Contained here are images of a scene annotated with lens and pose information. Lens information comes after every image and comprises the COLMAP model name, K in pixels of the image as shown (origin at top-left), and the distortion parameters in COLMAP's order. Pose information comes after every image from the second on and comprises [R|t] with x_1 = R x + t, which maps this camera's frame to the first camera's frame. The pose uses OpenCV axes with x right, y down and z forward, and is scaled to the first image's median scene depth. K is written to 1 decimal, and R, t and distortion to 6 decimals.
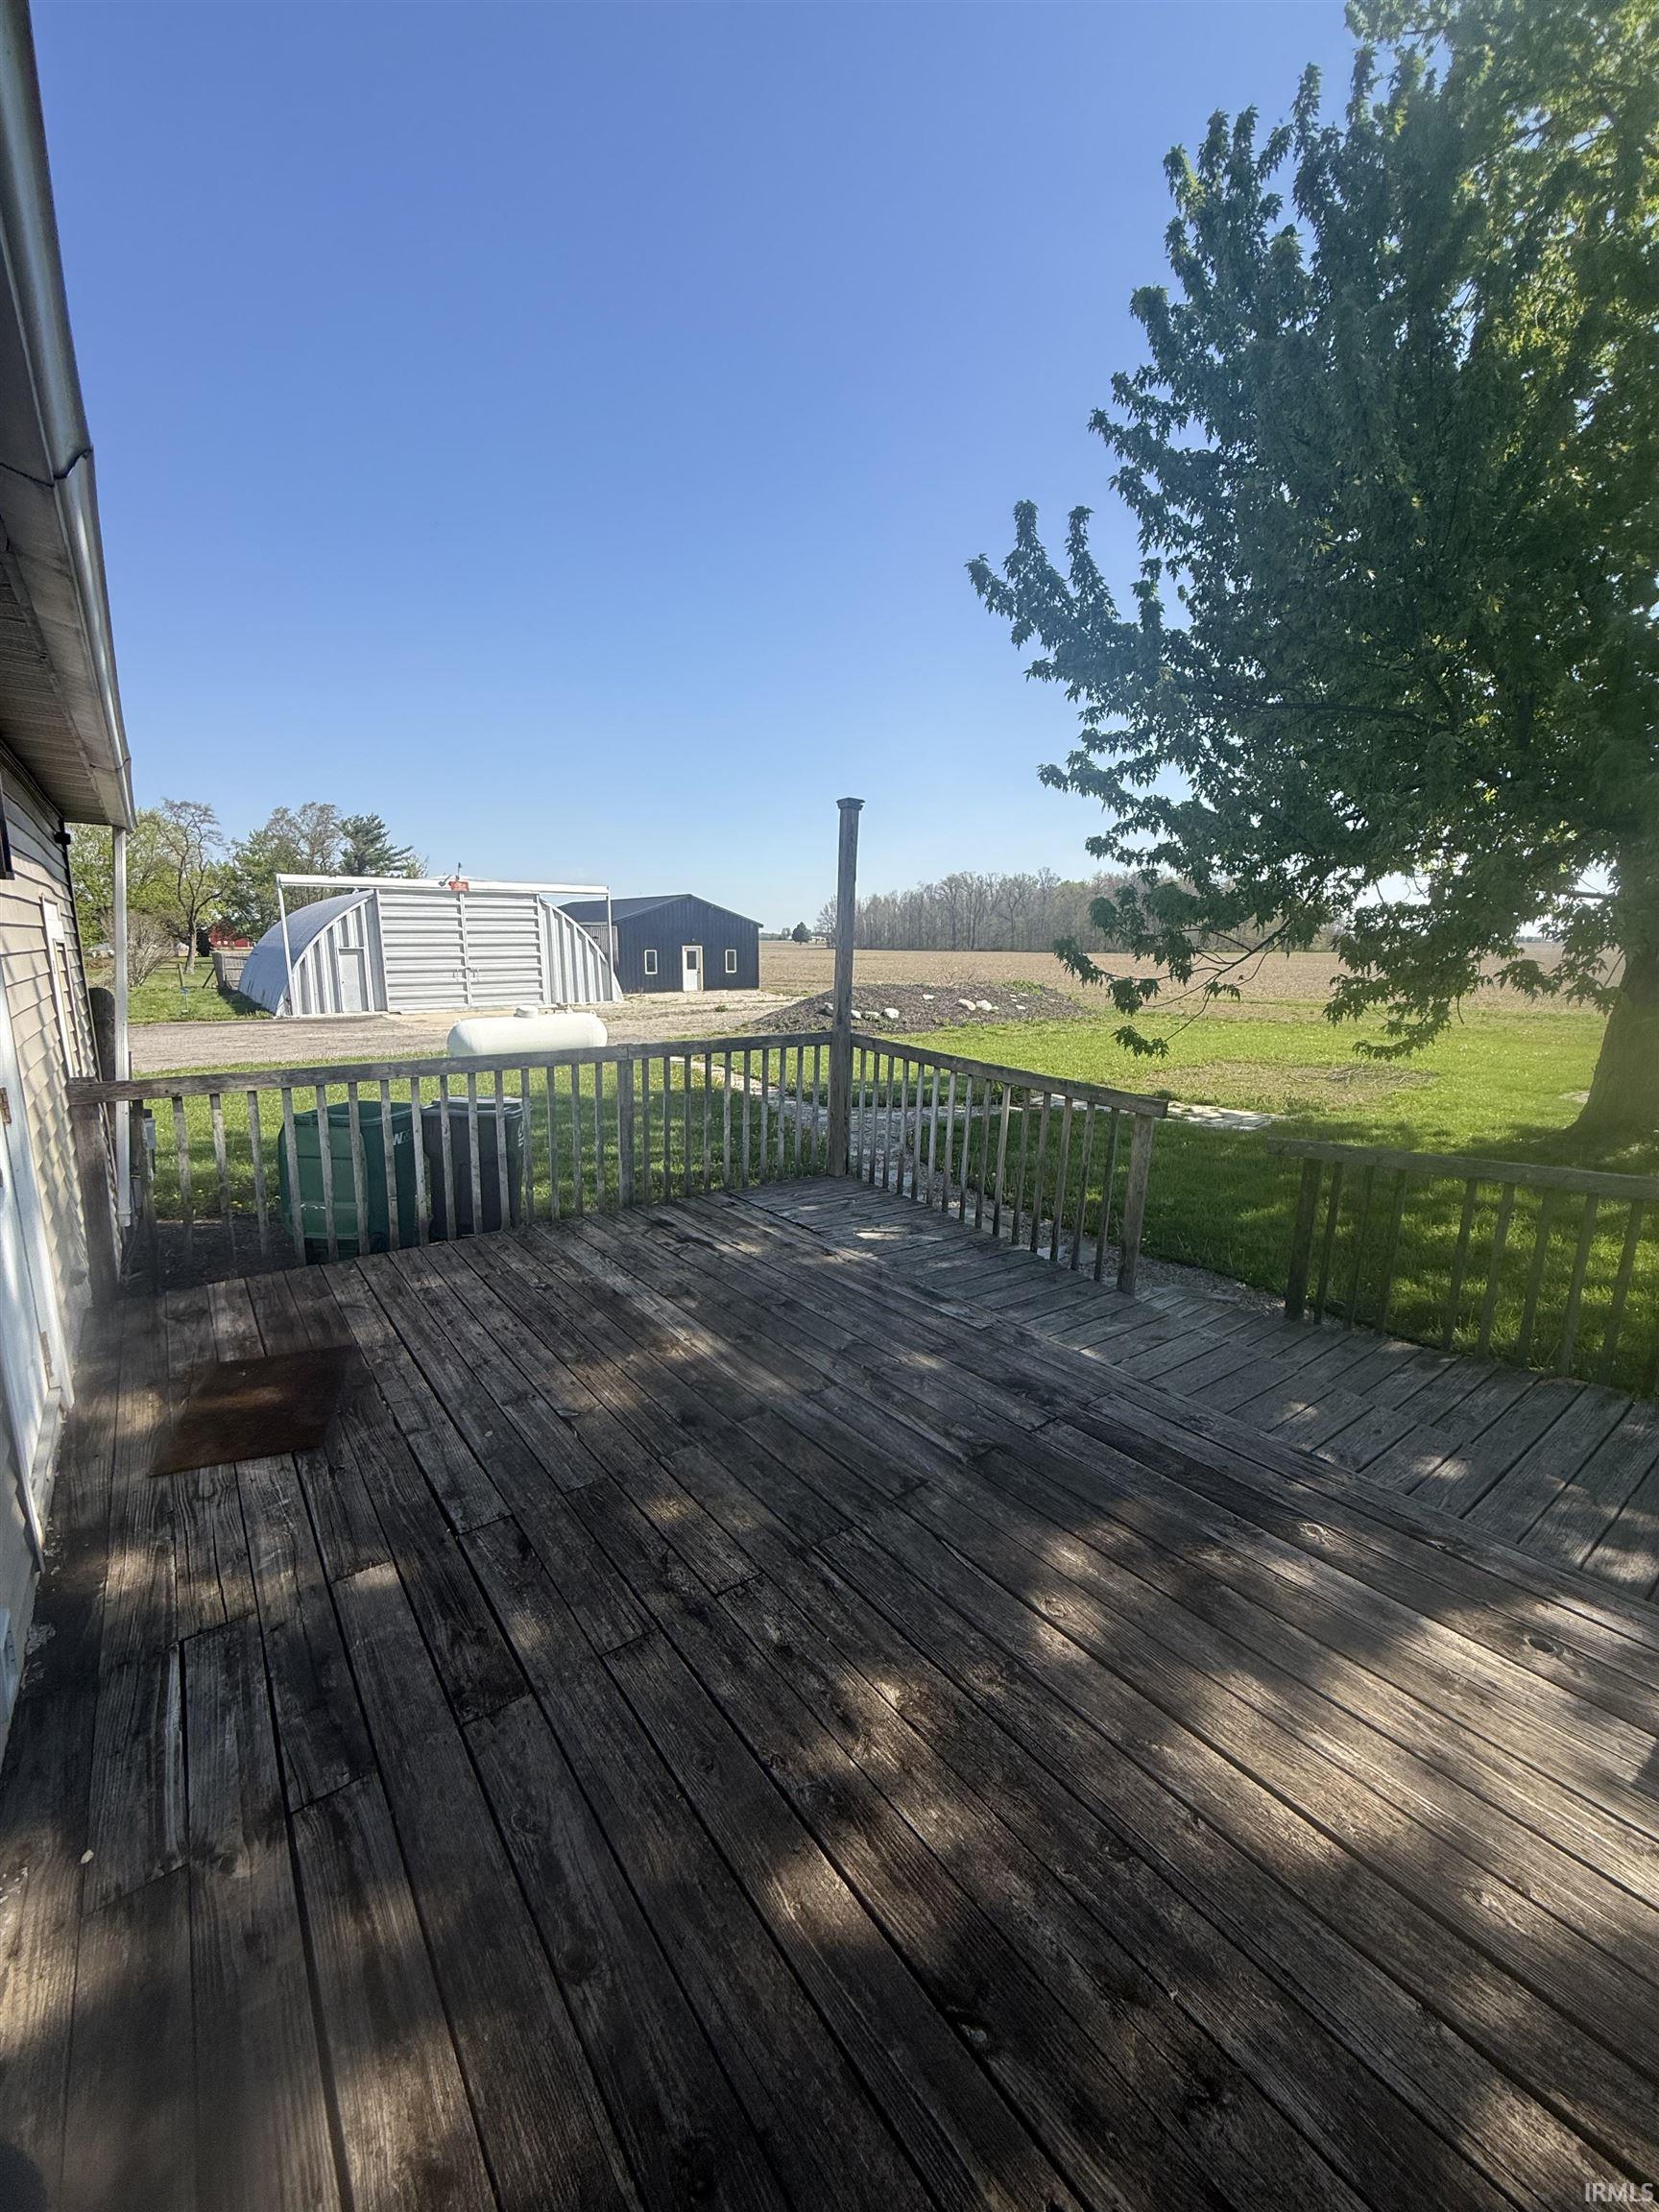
lens RADIAL K [[876.5, 0, 822.1], [0, 876.5, 1112.7], [0, 0, 1]] dist [0.000138, -0.000812]
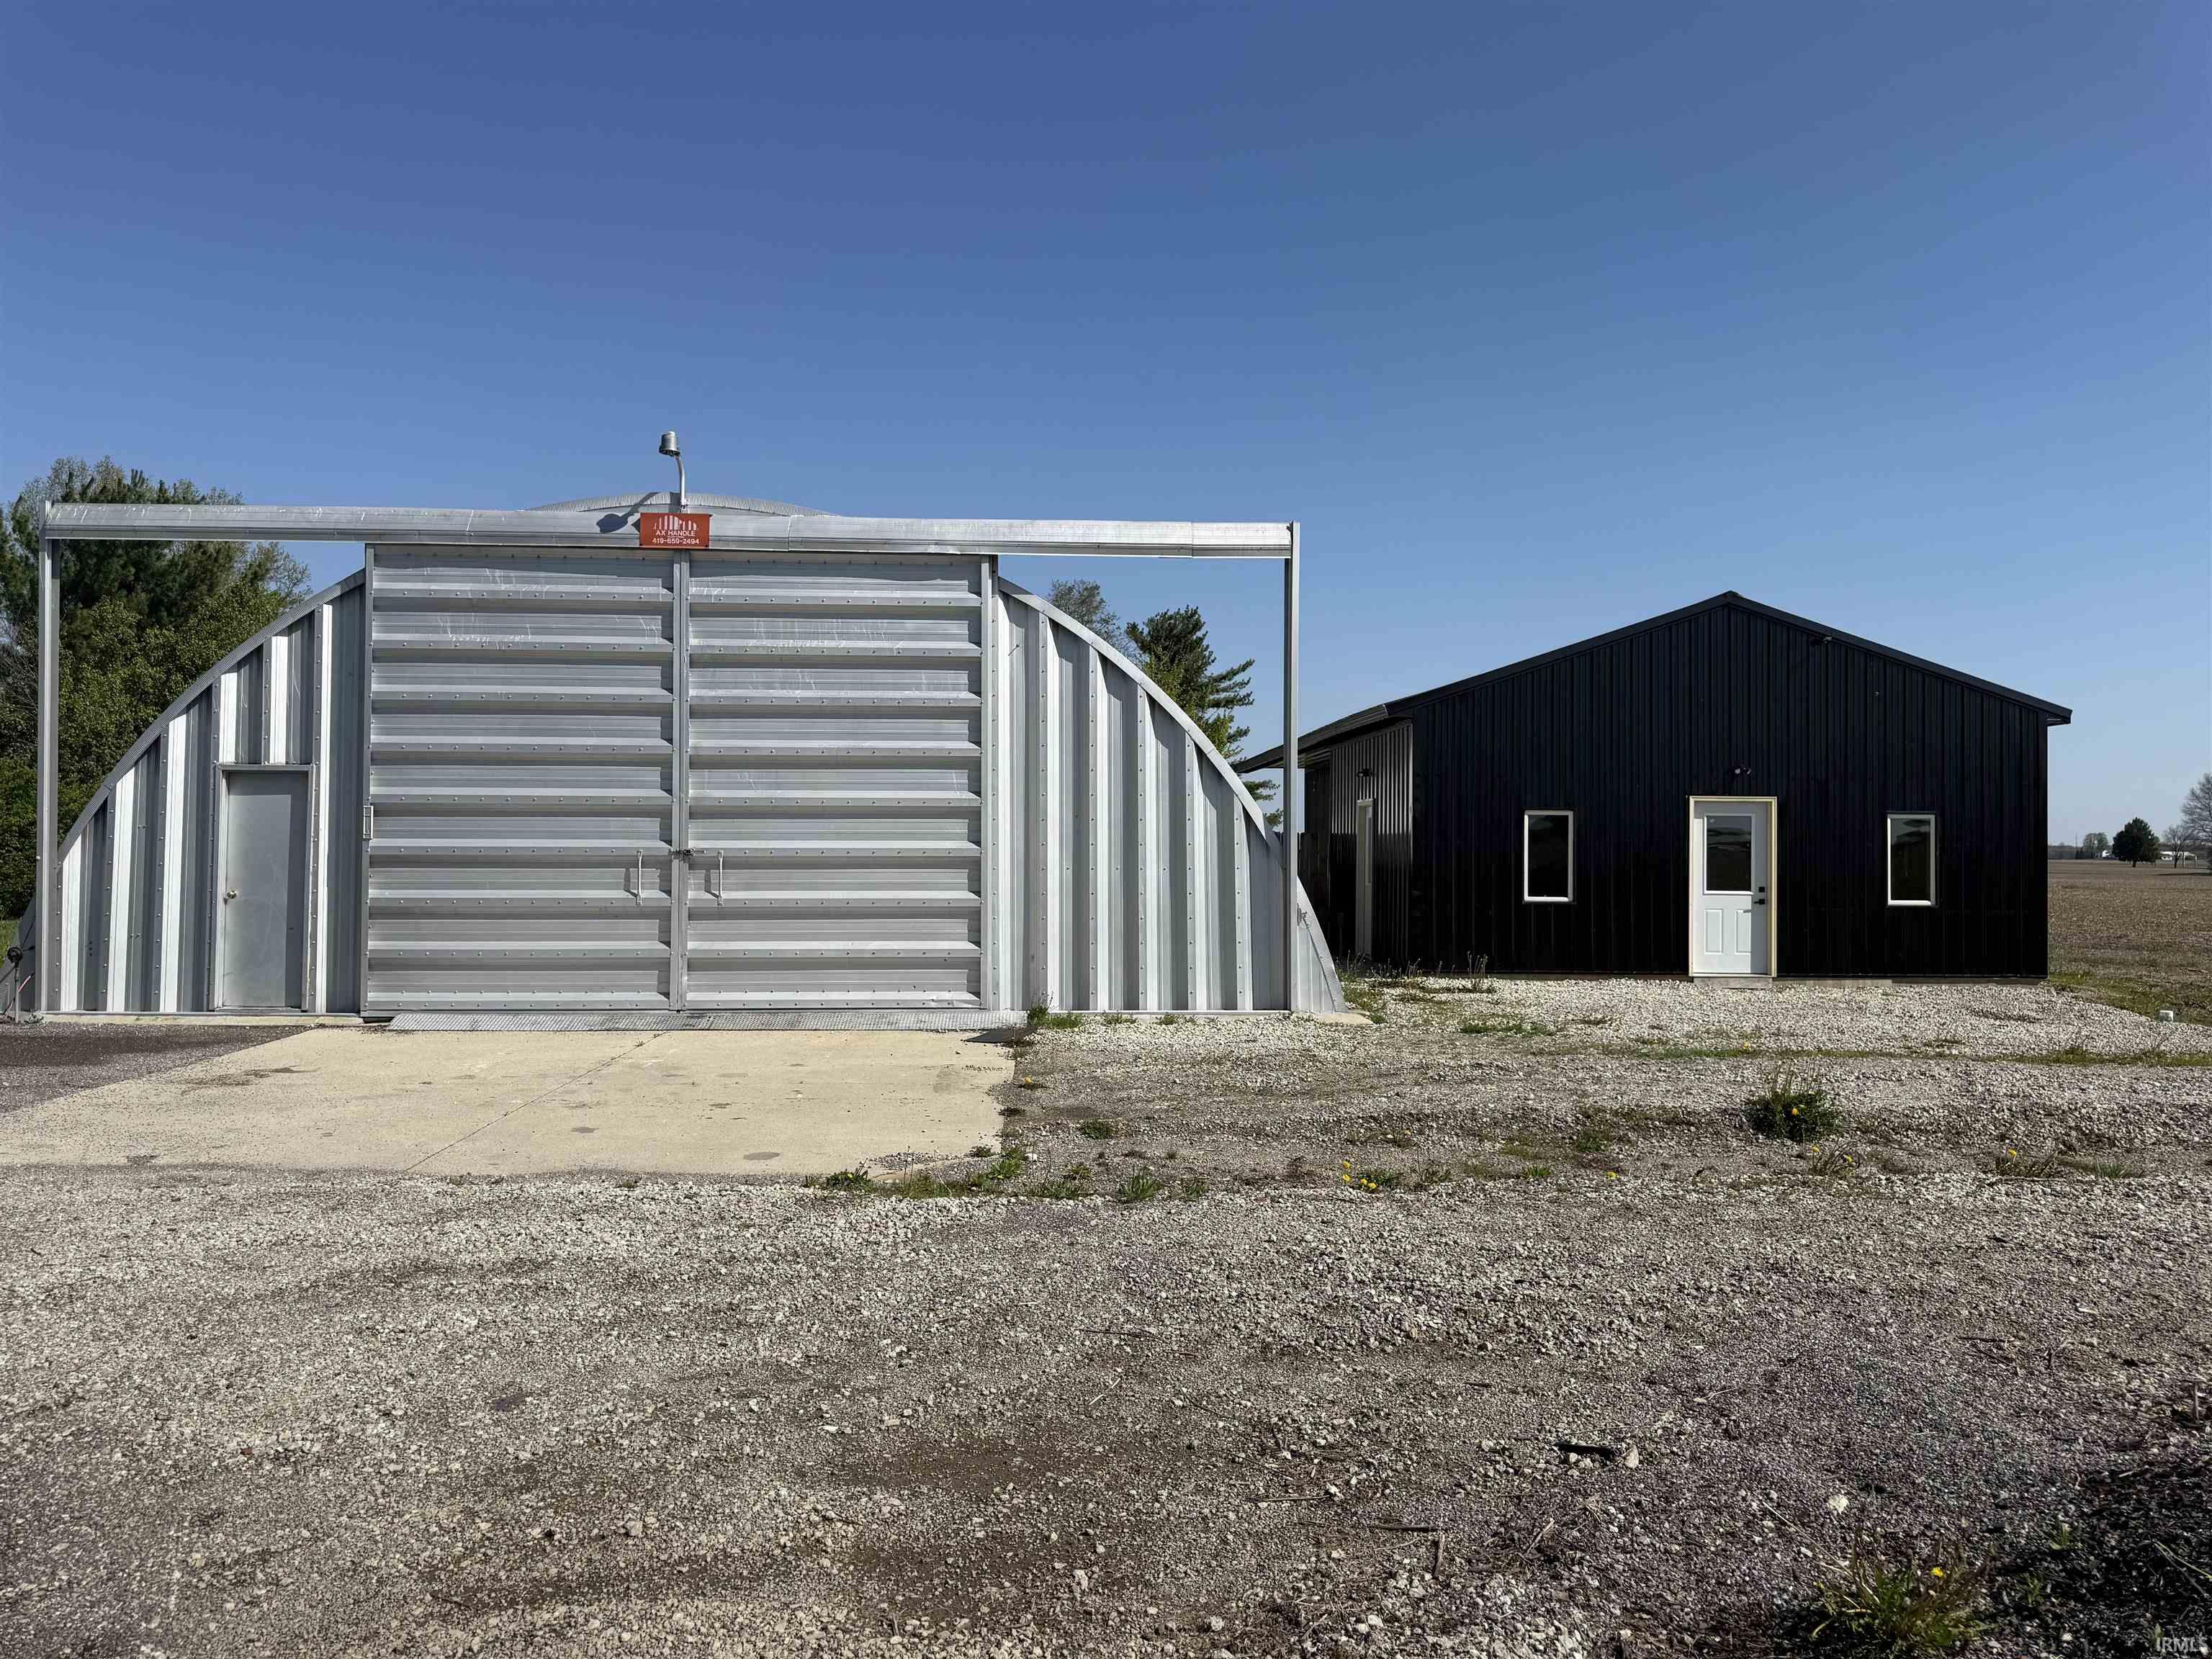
lens RADIAL K [[1546.7, 0, 1123.3], [0, 1546.7, 833.5], [0, 0, 1]] dist [0.064338, -0.080770]
pose [[0.827227, -0.003229, -0.561859, -0.051312], [-0.112912, 0.978628, -0.171865, -0.099613], [0.550406, 0.205612, 0.809183, 0.650044]]
